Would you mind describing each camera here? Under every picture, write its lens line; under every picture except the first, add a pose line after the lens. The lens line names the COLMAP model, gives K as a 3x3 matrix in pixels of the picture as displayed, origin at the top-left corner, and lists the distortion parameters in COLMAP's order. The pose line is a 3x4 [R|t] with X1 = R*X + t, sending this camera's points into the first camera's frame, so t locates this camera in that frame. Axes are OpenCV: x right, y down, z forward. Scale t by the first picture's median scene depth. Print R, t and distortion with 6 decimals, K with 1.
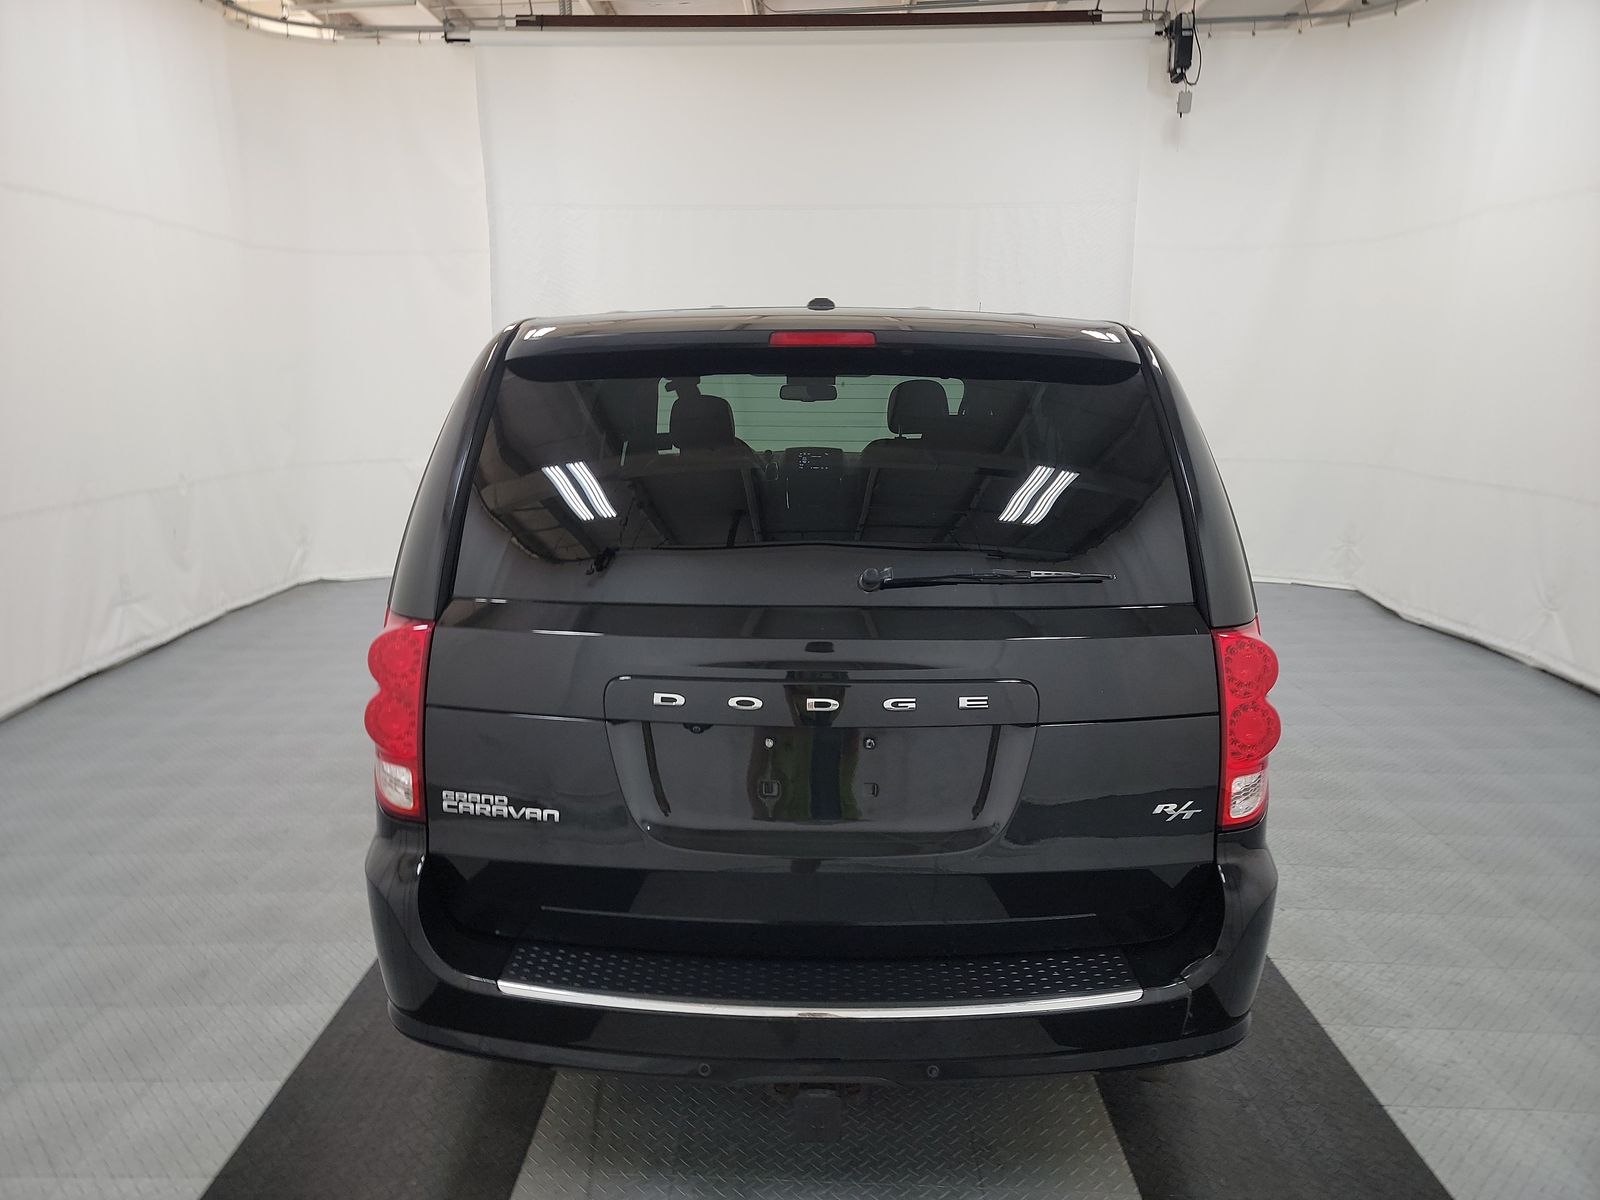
lens RADIAL K [[1119.8, 0, 794.5], [0, 1119.8, 608.5], [0, 0, 1]] dist [0.058515, -0.039122]
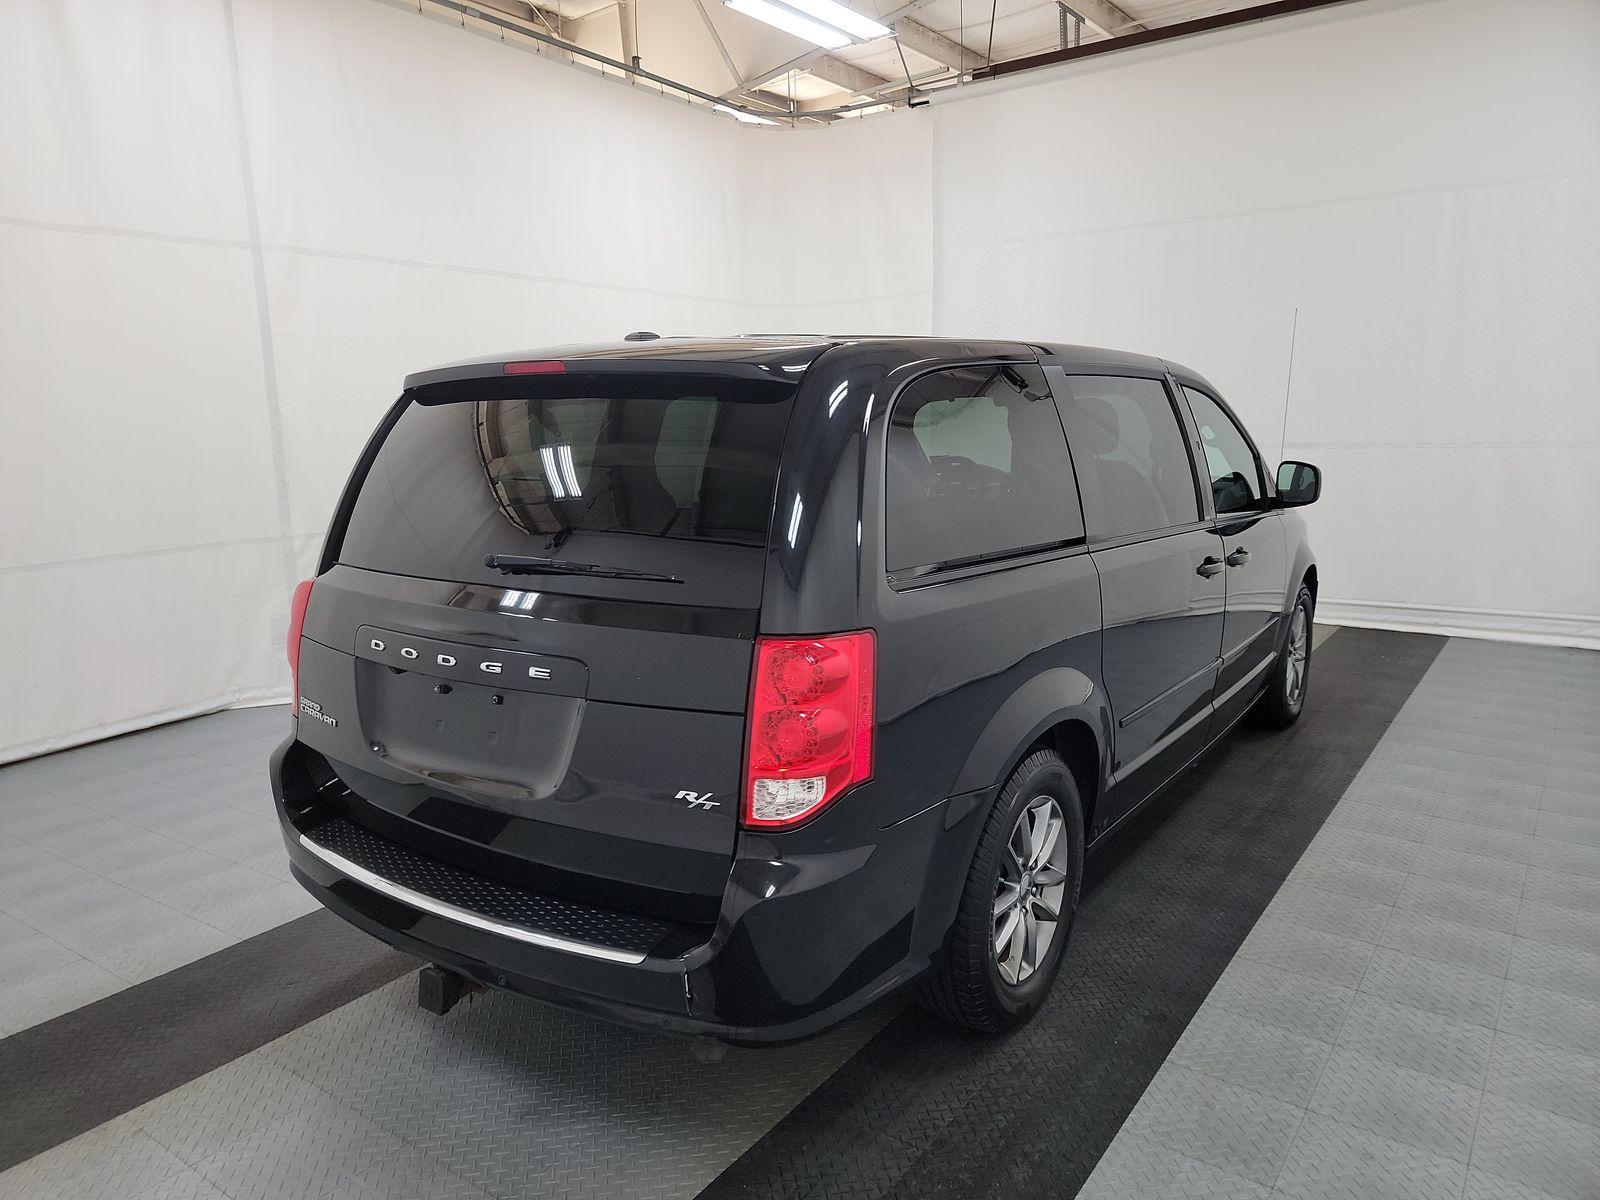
lens RADIAL K [[1119.8, 0, 794.5], [0, 1119.8, 608.5], [0, 0, 1]] dist [0.058515, -0.039122]
pose [[0.823943, 0.081307, -0.560810, 0.980978], [-0.095189, 0.995449, 0.004469, -0.013655], [0.558621, 0.049700, 0.827933, 0.163437]]
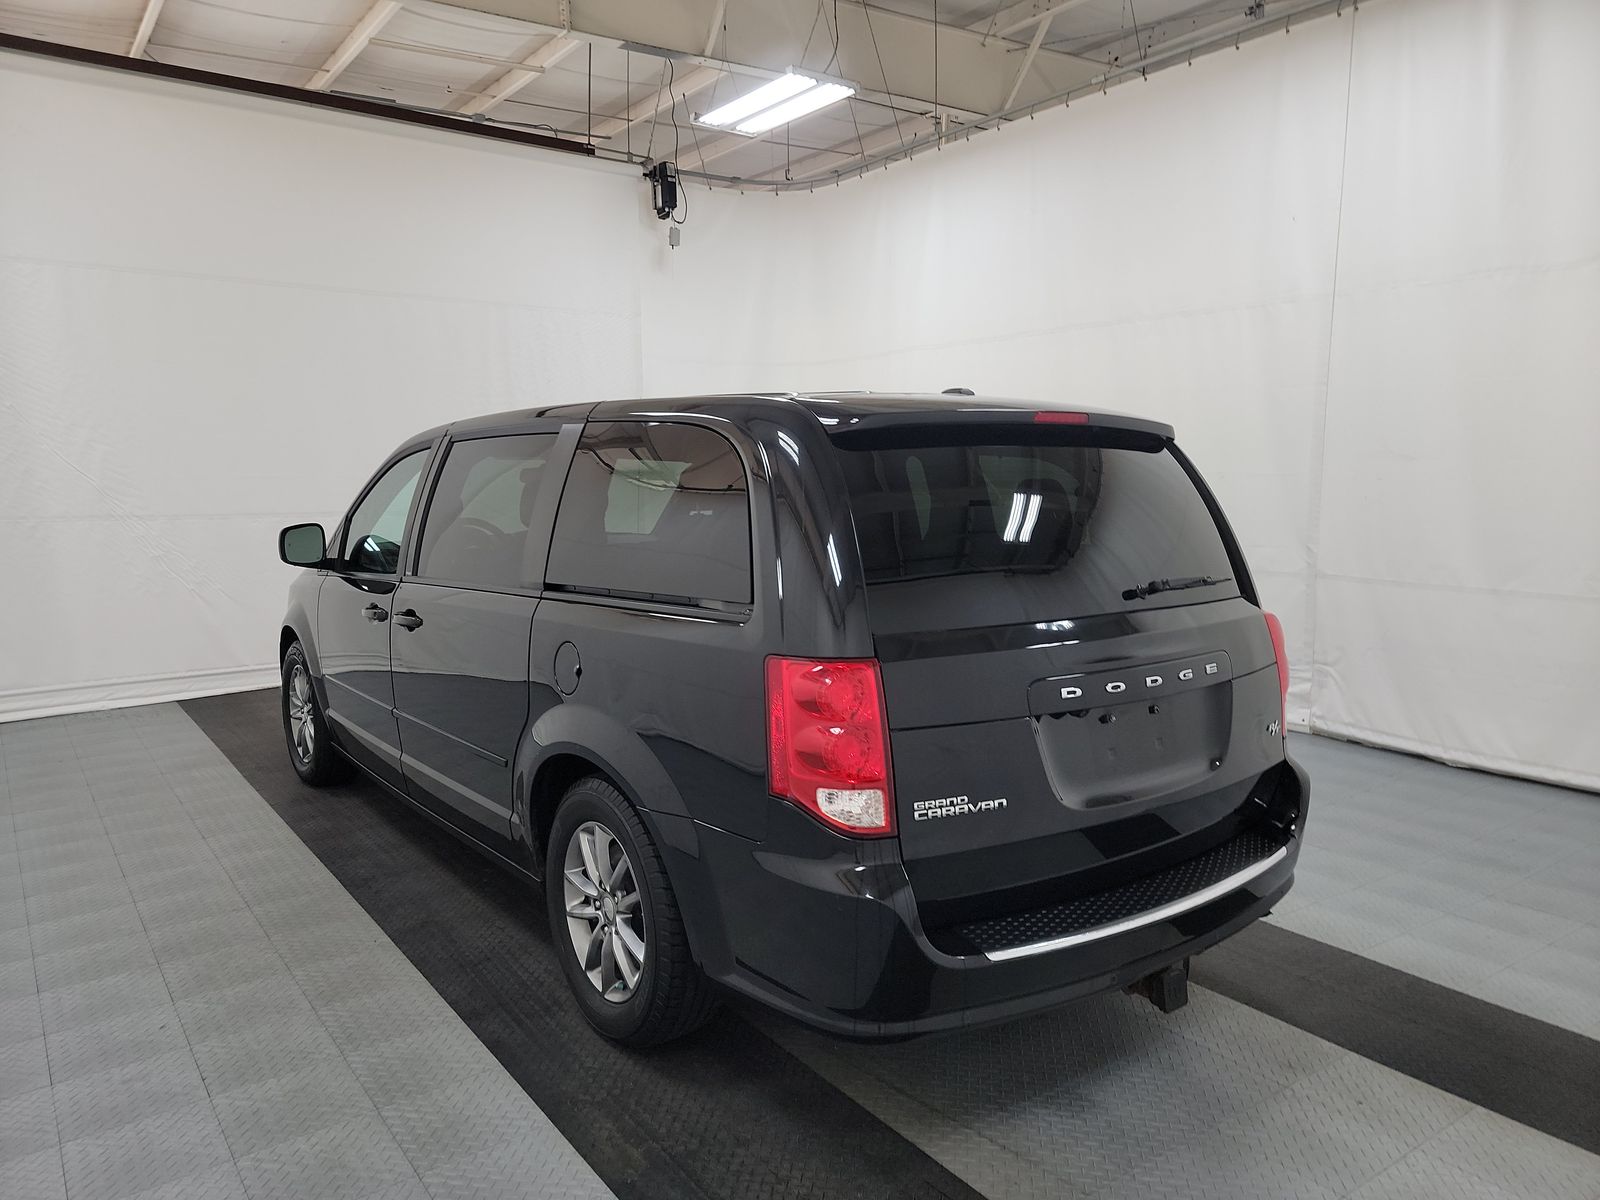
lens RADIAL K [[1105.8, 0, 813.4], [0, 1105.8, 621.0], [0, 0, 1]] dist [0.073238, -0.060298]
pose [[0.792804, -0.083971, 0.603664, -1.046203], [0.128126, 0.991292, -0.030380, 0.001192], [-0.595856, 0.101431, 0.796660, 0.151877]]
